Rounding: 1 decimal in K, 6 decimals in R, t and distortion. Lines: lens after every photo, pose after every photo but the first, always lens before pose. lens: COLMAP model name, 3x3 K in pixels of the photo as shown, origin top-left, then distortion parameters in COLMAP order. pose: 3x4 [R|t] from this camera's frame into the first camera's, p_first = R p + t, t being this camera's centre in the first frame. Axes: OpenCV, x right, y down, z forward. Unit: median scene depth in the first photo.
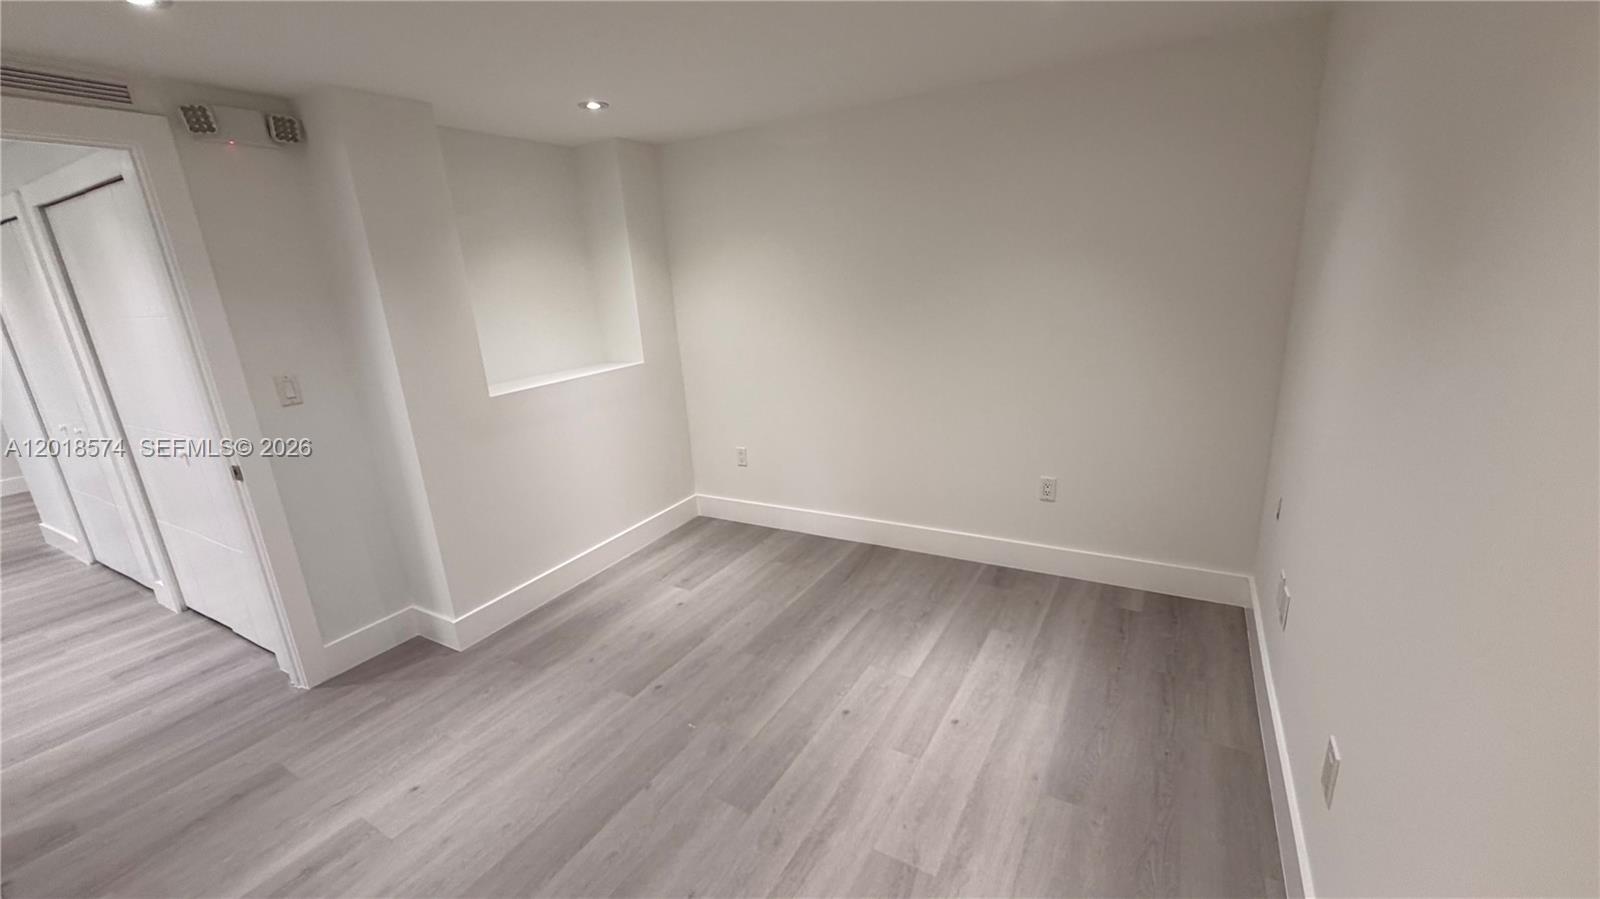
lens RADIAL K [[637.7, 0, 799.4], [0, 637.7, 447.0], [0, 0, 1]] dist [-0.000865, 0.000078]
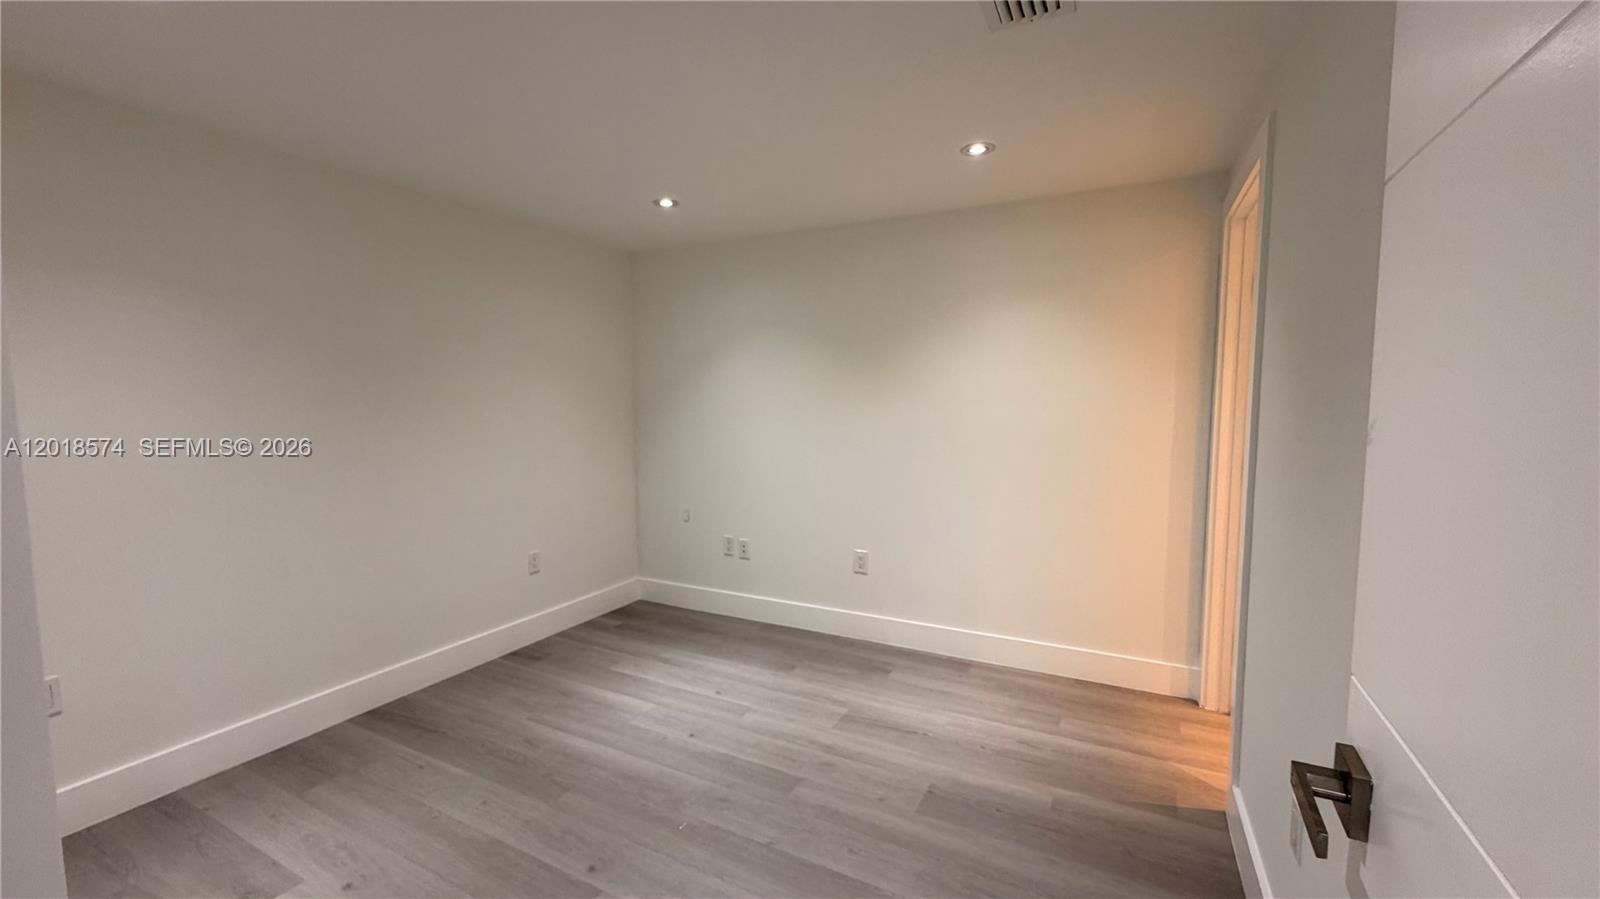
lens RADIAL K [[637.7, 0, 799.0], [0, 637.7, 453.3], [0, 0, 1]] dist [-0.000865, 0.000078]
pose [[-0.046894, -0.024117, 0.998609, -0.940505], [0.270784, 0.961969, 0.035948, -0.041389], [-0.961497, 0.272093, -0.038580, 0.666501]]
